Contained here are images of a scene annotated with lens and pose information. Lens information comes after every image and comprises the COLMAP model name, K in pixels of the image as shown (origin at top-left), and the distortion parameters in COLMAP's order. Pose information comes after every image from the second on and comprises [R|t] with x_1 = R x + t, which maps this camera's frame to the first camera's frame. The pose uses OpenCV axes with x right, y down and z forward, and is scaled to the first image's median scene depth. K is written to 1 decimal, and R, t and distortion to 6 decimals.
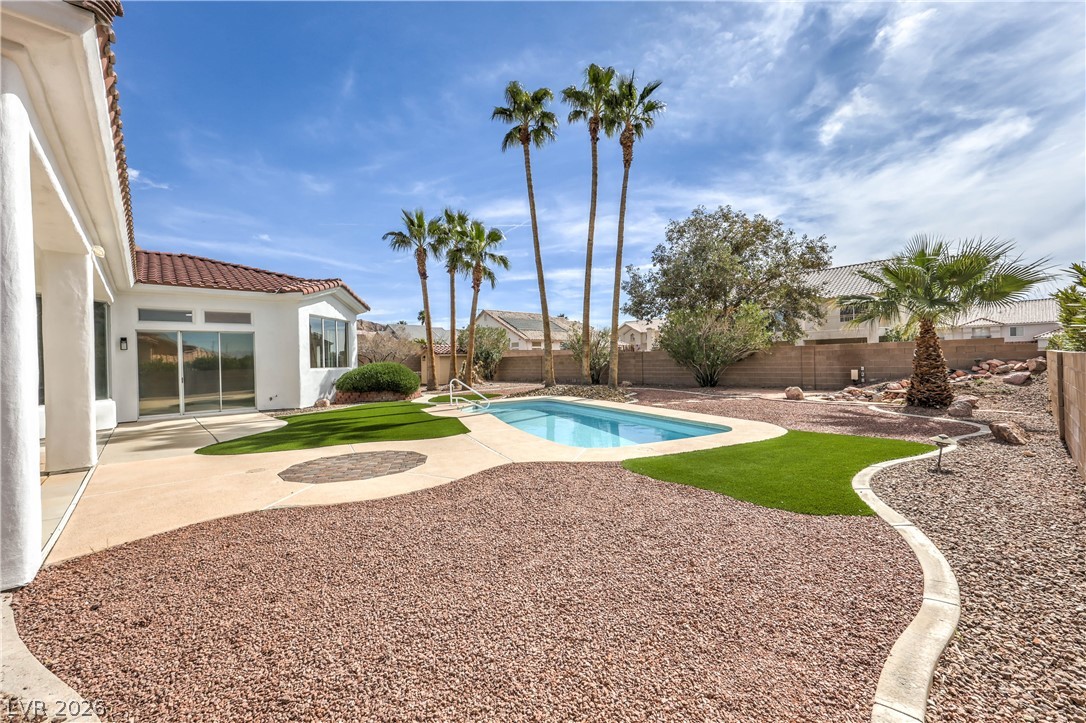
lens RADIAL K [[444.4, 0, 538.1], [0, 444.4, 361.3], [0, 0, 1]] dist [0.021779, 0.000275]
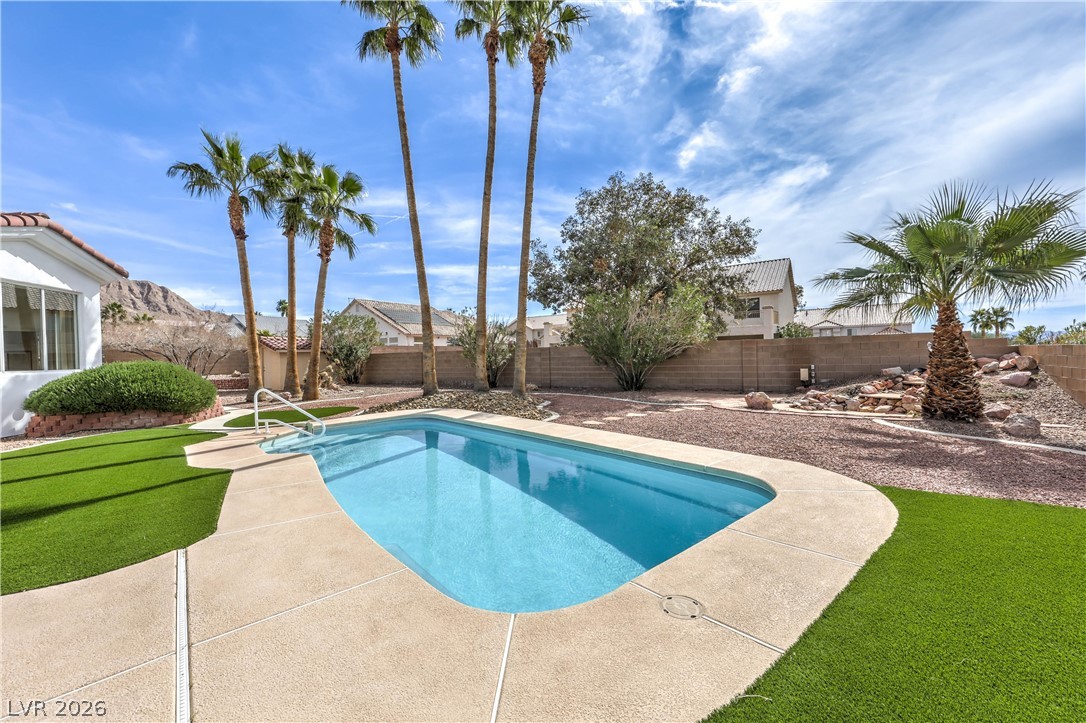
lens RADIAL K [[444.4, 0, 544.7], [0, 444.4, 362.3], [0, 0, 1]] dist [0.021779, 0.000275]
pose [[0.963525, -0.002573, 0.267605, 0.009117], [0.000846, 0.999978, 0.006569, 0.000601], [-0.267616, -0.006104, 0.963506, 0.227019]]
